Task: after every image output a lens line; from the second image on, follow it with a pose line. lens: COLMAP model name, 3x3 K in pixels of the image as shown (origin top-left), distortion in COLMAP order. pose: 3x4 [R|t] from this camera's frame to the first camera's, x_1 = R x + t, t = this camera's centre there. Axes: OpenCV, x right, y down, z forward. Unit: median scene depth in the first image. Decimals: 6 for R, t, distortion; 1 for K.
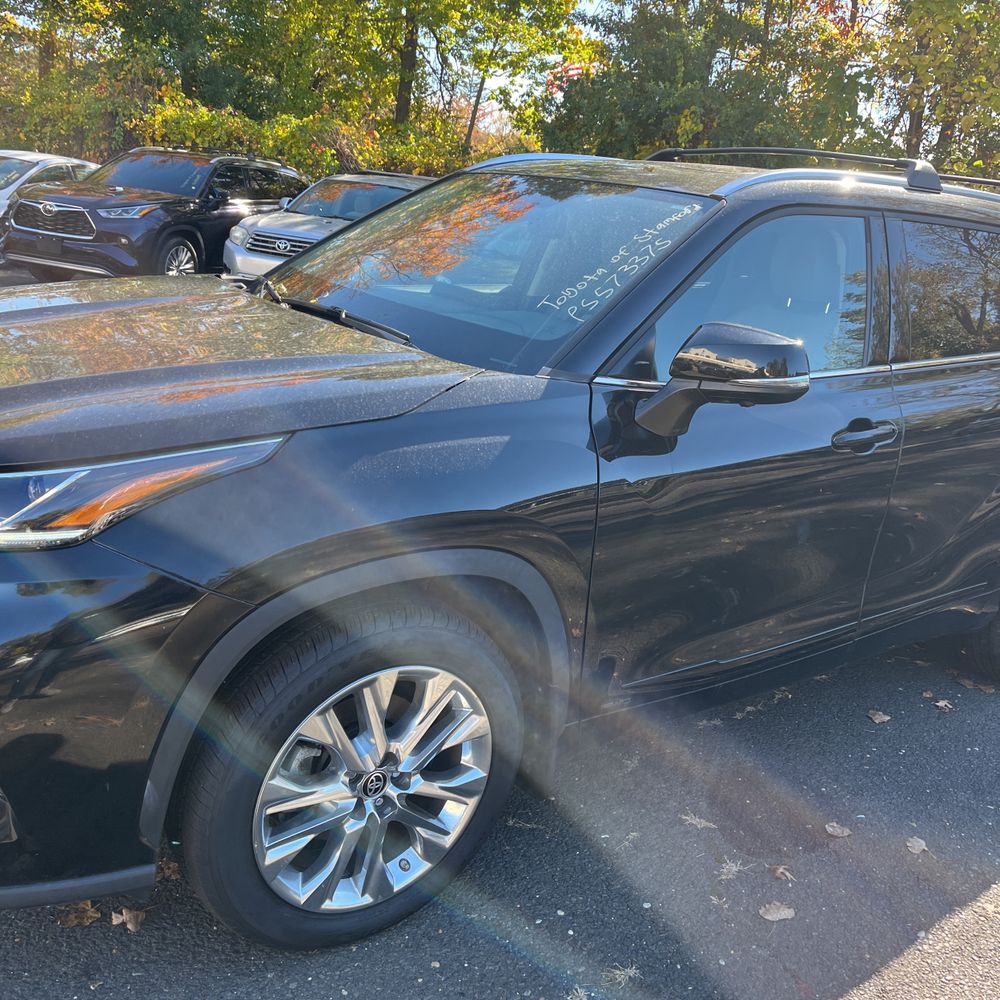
lens RADIAL K [[1014.6, 0, 505.5], [0, 1014.6, 501.6], [0, 0, 1]] dist [0.052260, -0.066186]
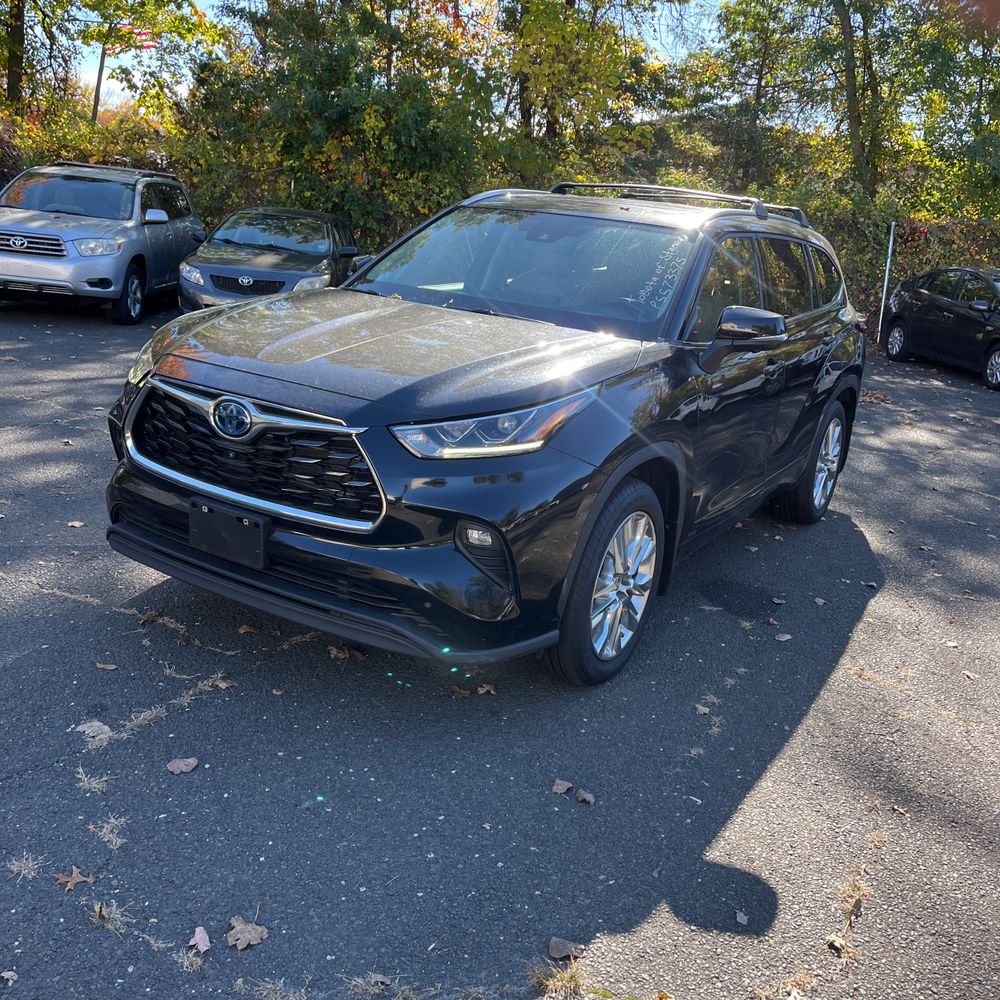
lens RADIAL K [[1014.6, 0, 505.5], [0, 1014.6, 501.6], [0, 0, 1]] dist [0.052260, -0.066186]
pose [[0.921389, -0.121941, 0.369016, -0.148774], [0.112681, 0.992536, 0.046633, 0.005687], [-0.371948, -0.001386, 0.928253, -0.086530]]
